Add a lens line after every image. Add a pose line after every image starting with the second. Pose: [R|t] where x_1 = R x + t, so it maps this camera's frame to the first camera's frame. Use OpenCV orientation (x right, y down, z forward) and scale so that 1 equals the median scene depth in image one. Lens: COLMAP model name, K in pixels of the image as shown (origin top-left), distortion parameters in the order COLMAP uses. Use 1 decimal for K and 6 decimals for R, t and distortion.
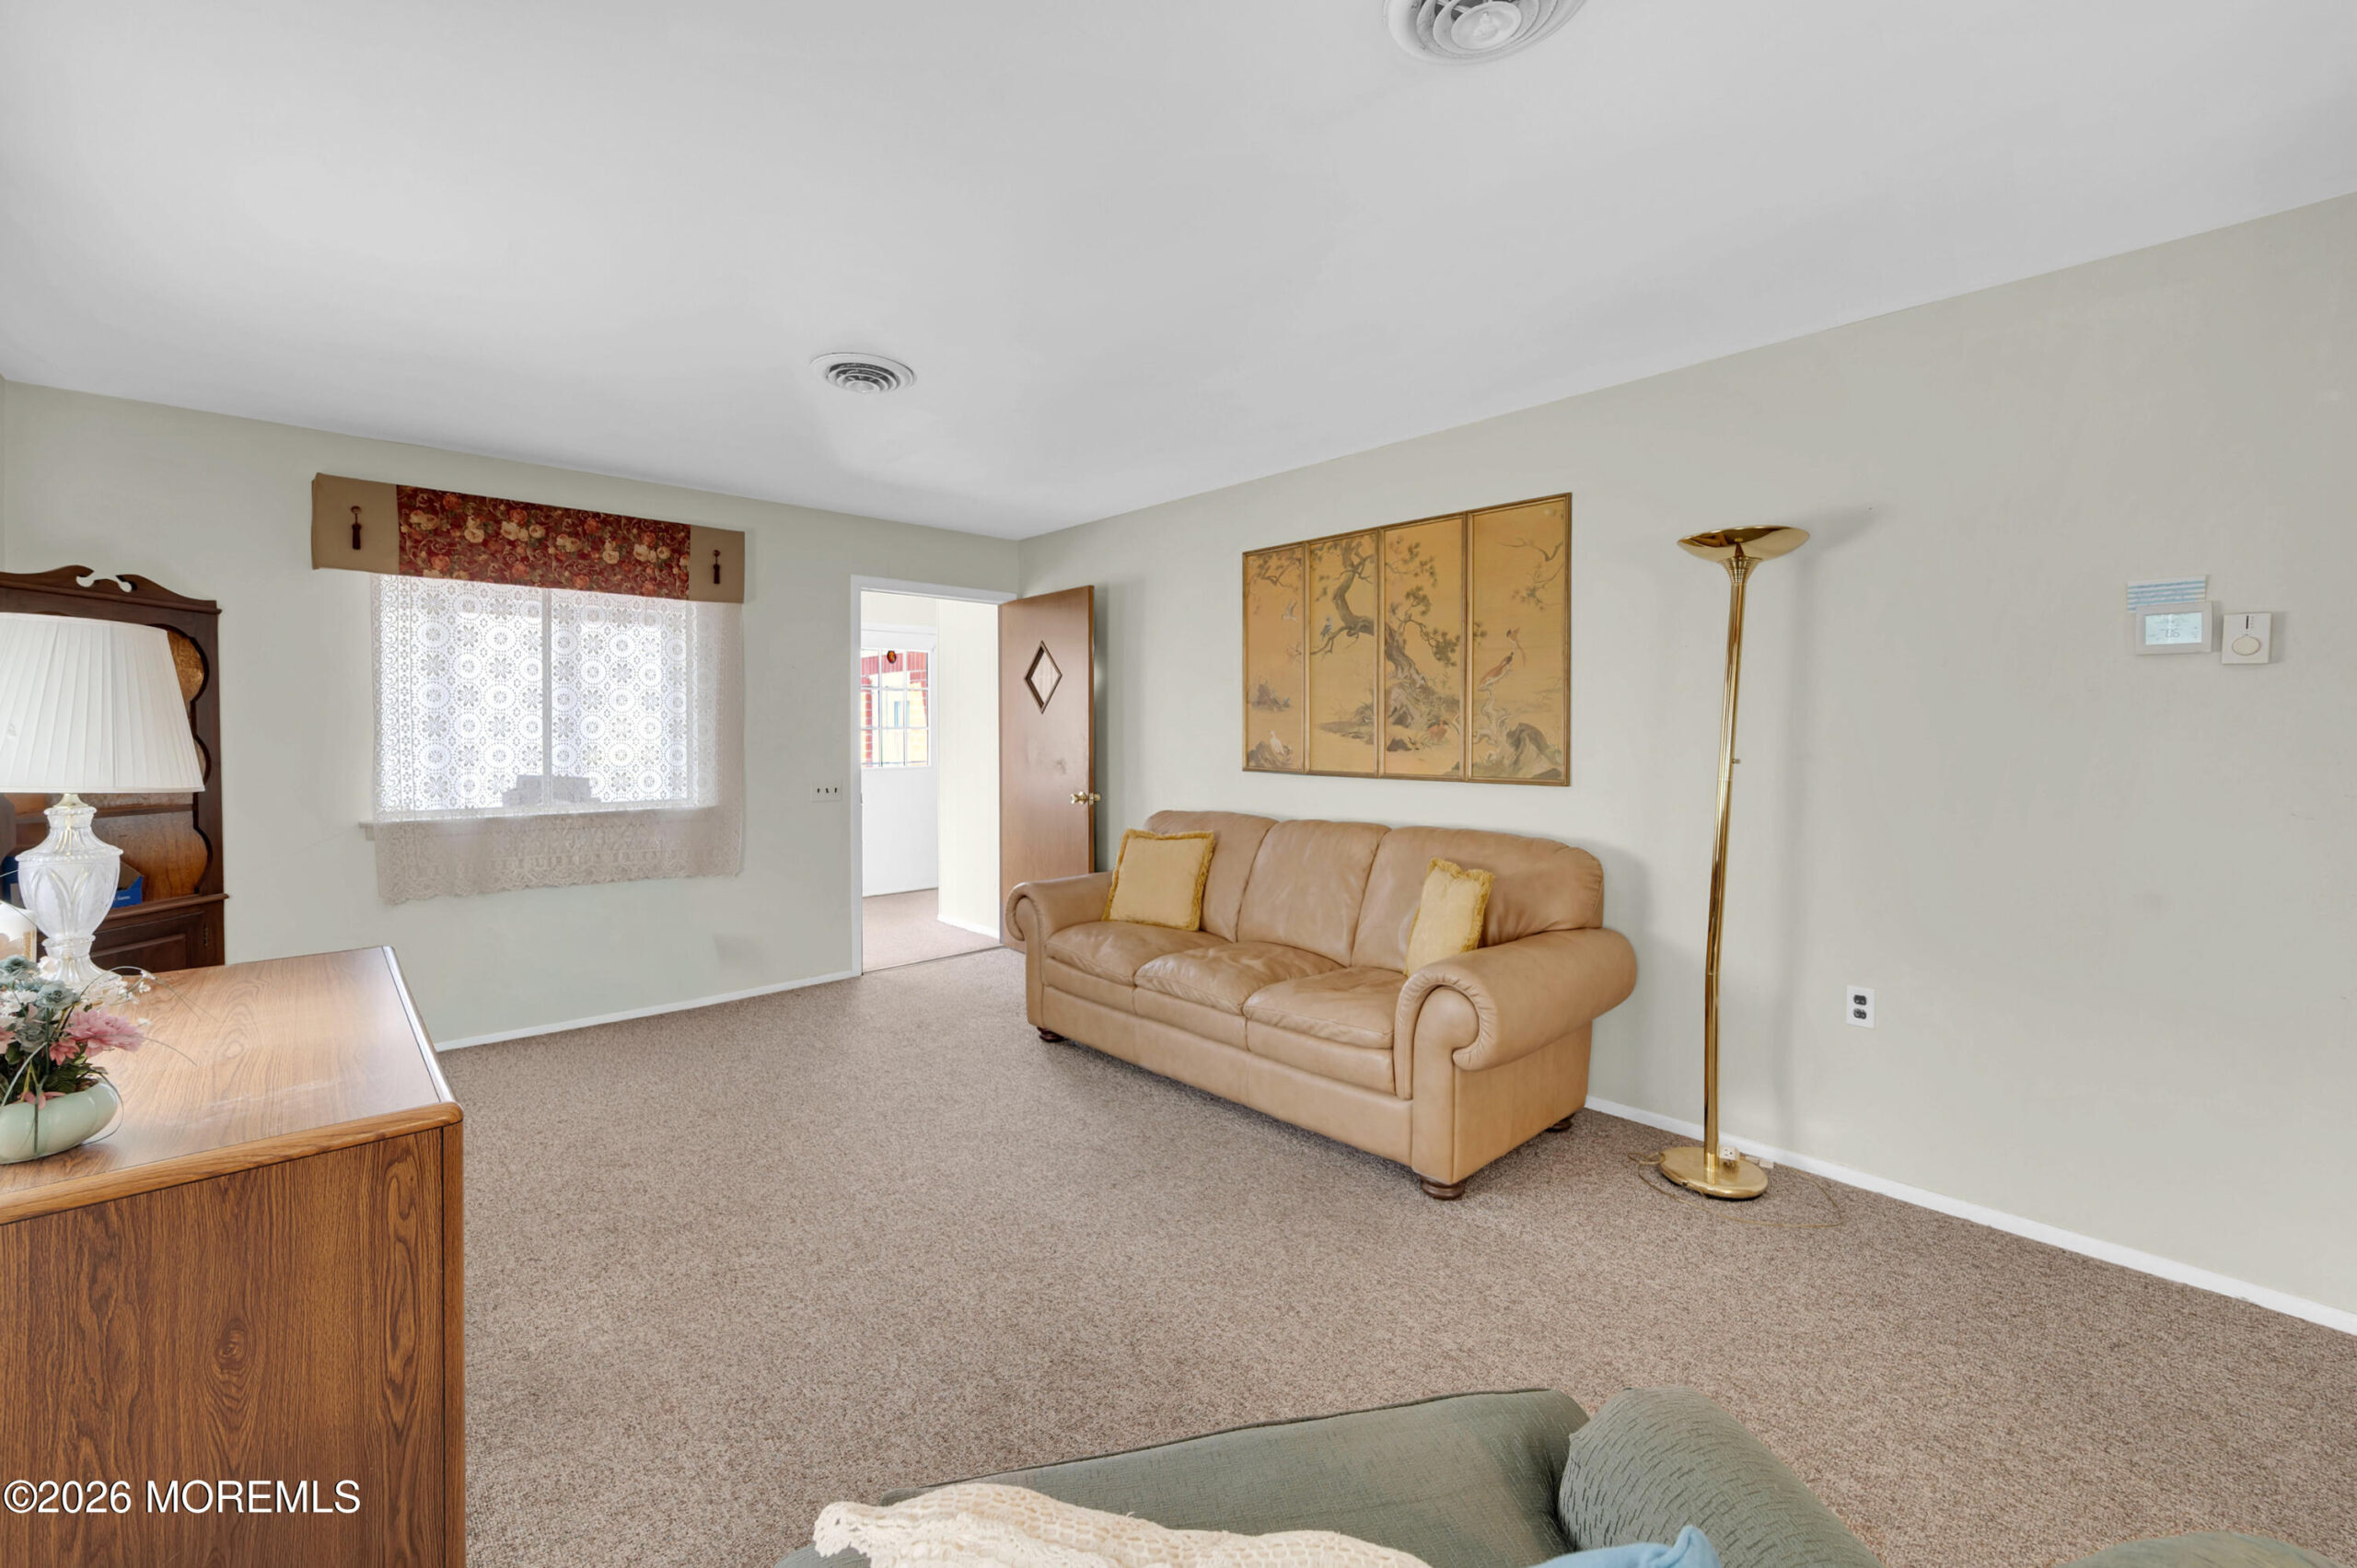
lens RADIAL K [[967.3, 0, 1191.2], [0, 967.3, 733.4], [0, 0, 1]] dist [-0.000750, -0.000257]
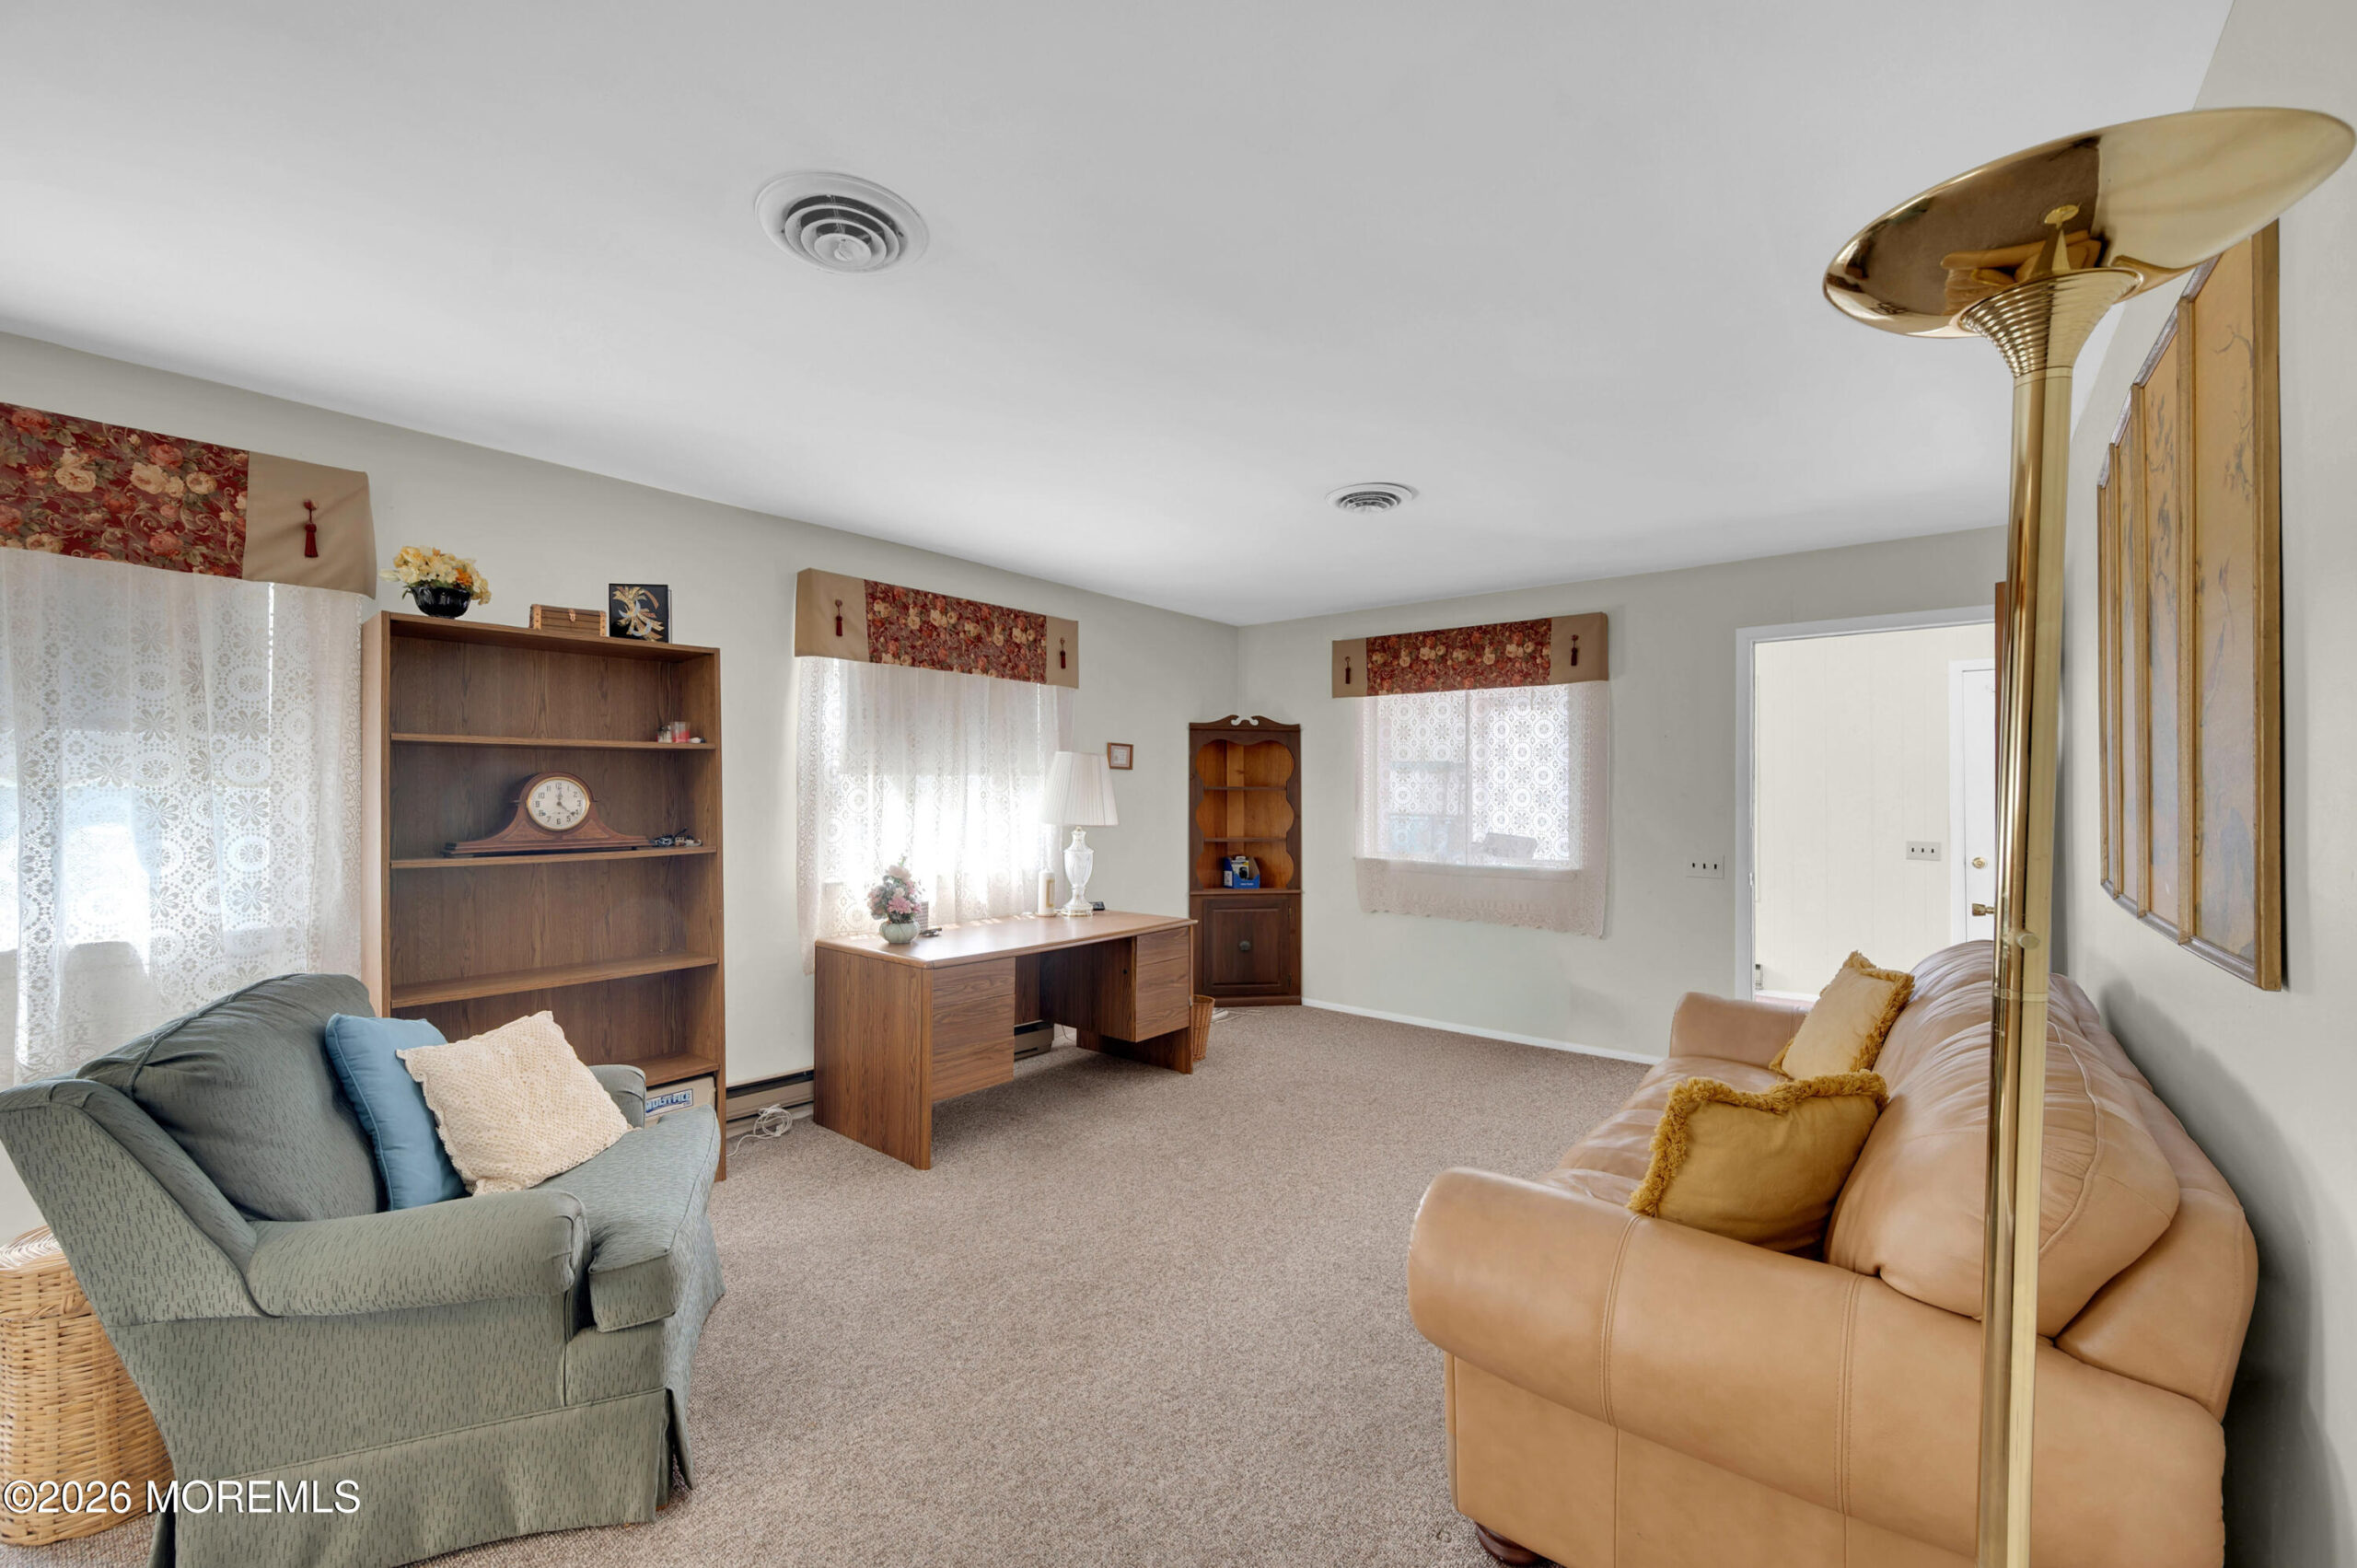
lens RADIAL K [[944.6, 0, 1167.3], [0, 944.6, 774.3], [0, 0, 1]] dist [-0.000668, 0.000087]
pose [[0.121908, -0.016327, -0.992407, 0.600176], [-0.007271, 0.999823, -0.017342, -0.012351], [0.992515, 0.009330, 0.121768, 0.489256]]
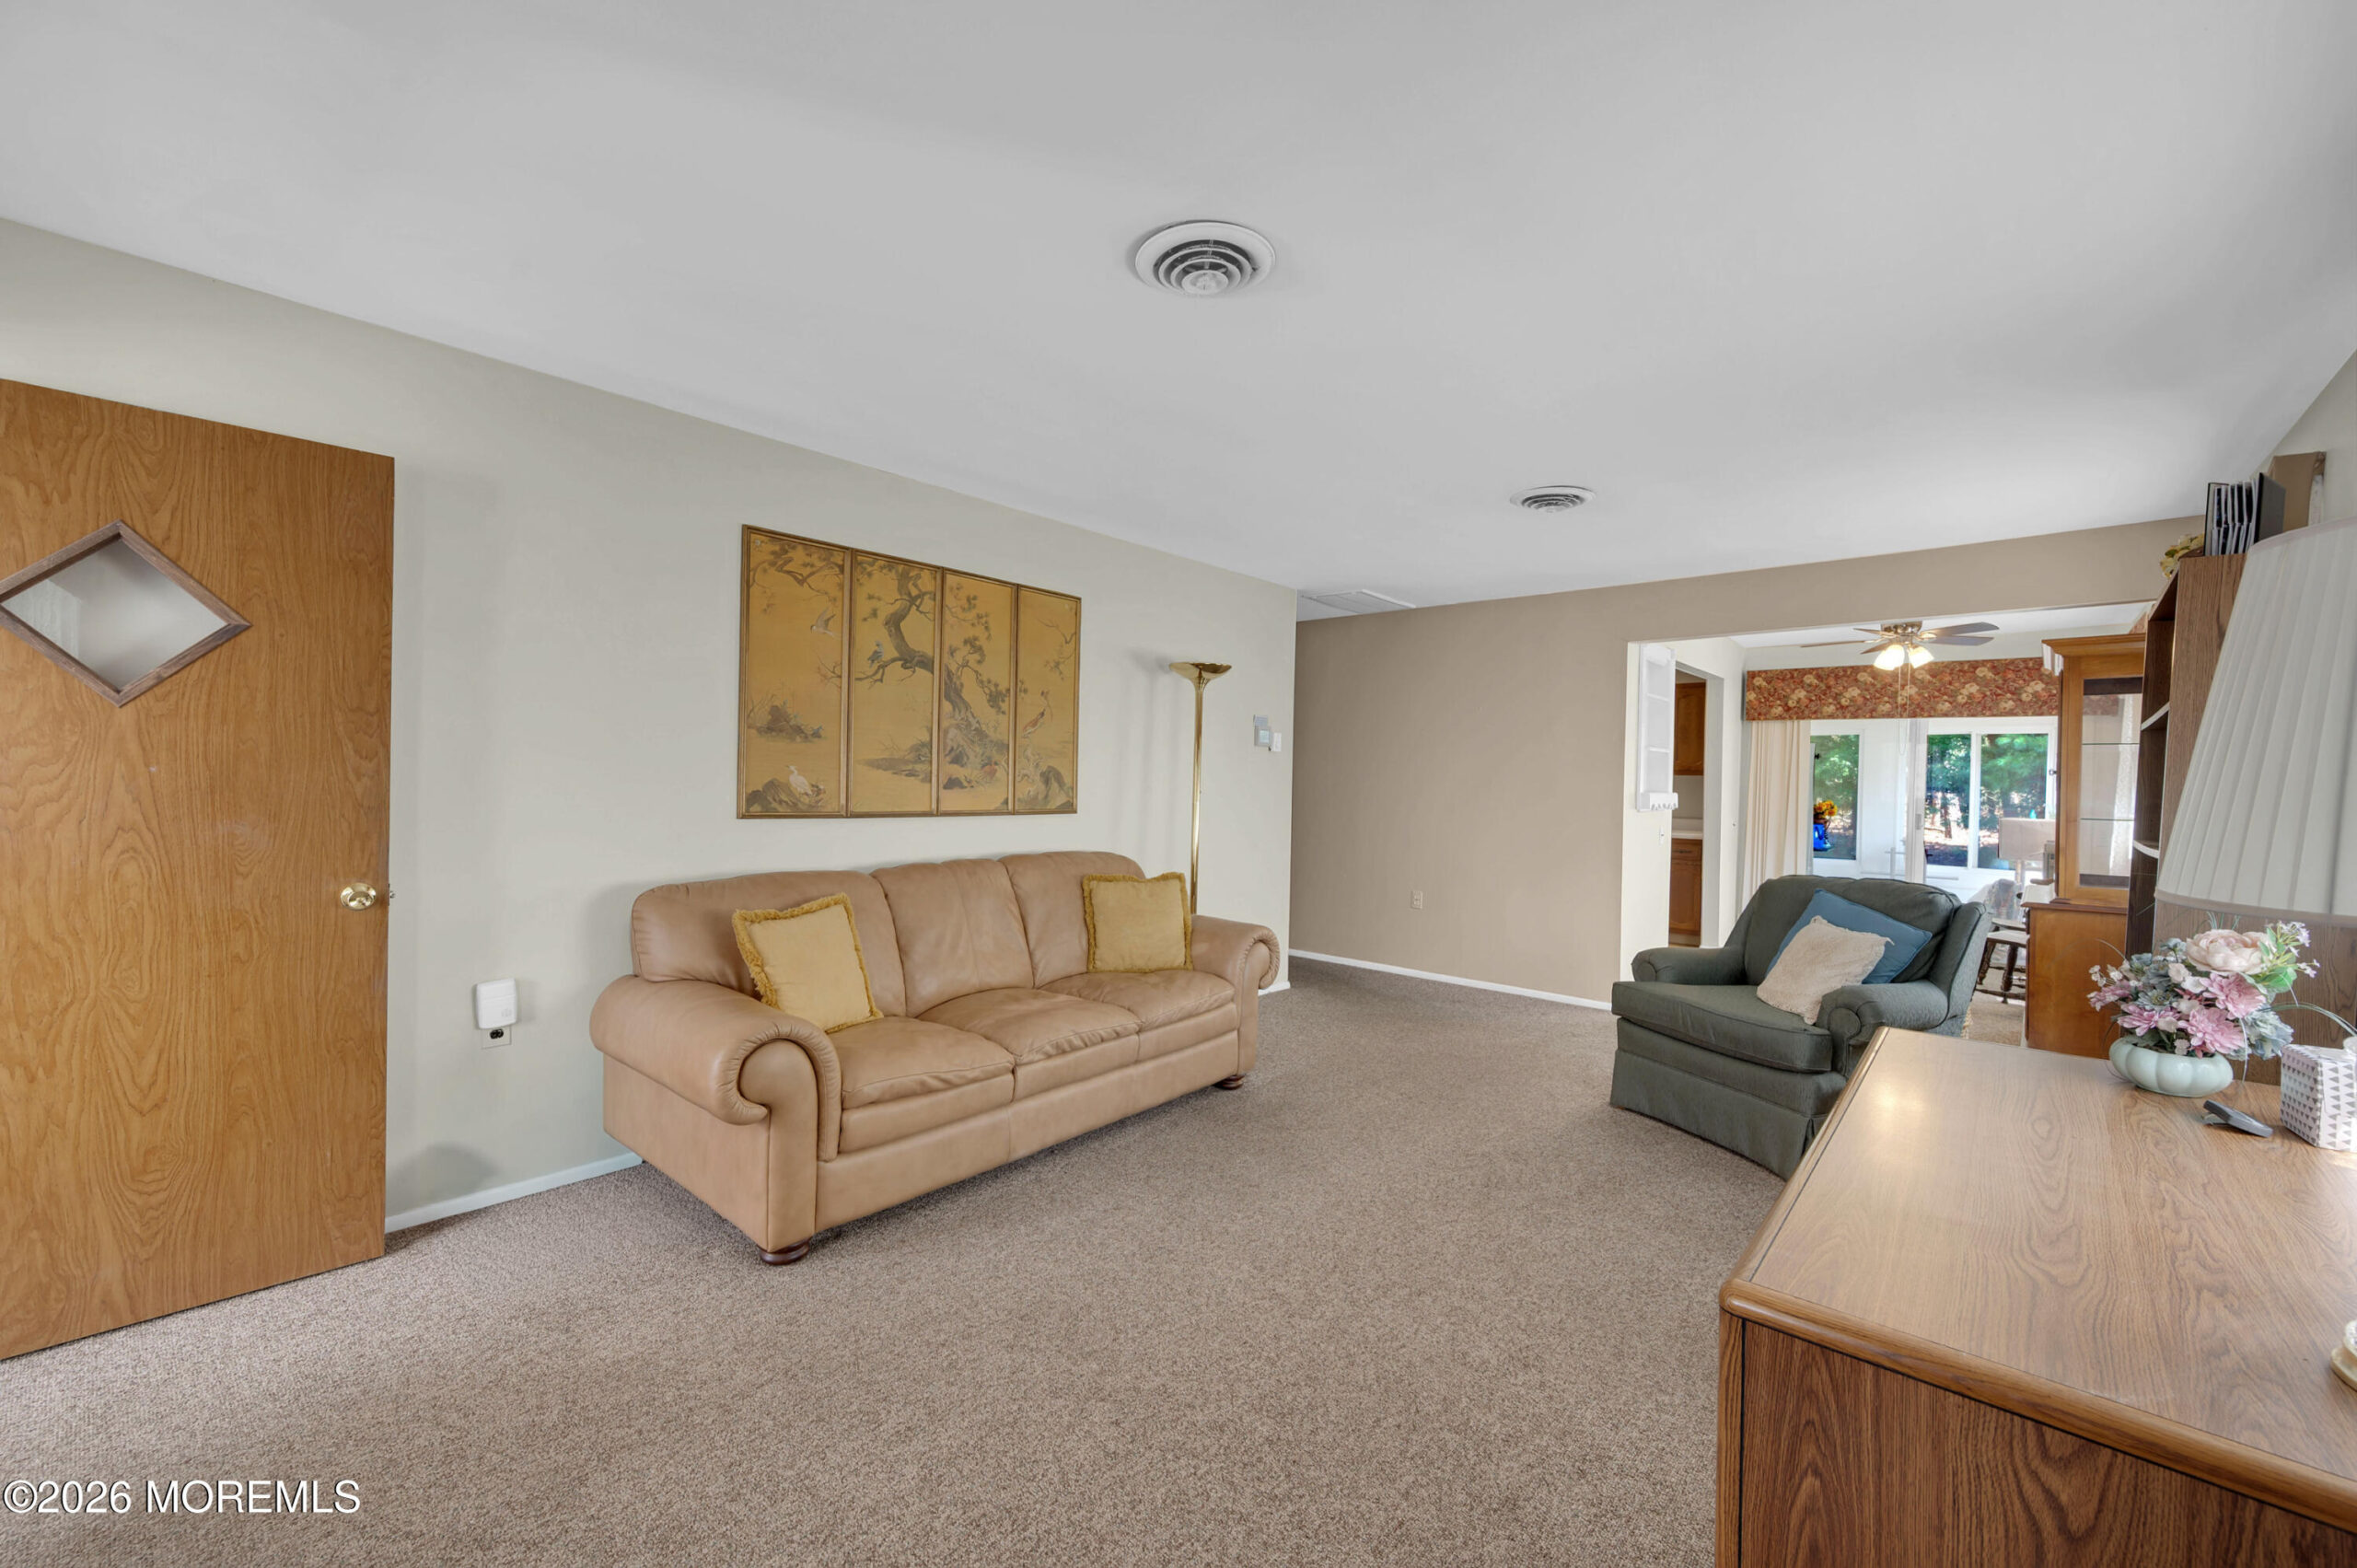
lens RADIAL K [[924.9, 0, 1178.5], [0, 924.9, 784.0], [0, 0, 1]] dist [-0.000740, -0.000116]
pose [[-0.091410, -0.003852, 0.995806, -0.801906], [-0.012952, 0.999913, 0.002679, 0.007111], [-0.995729, -0.012652, -0.091452, 0.853012]]
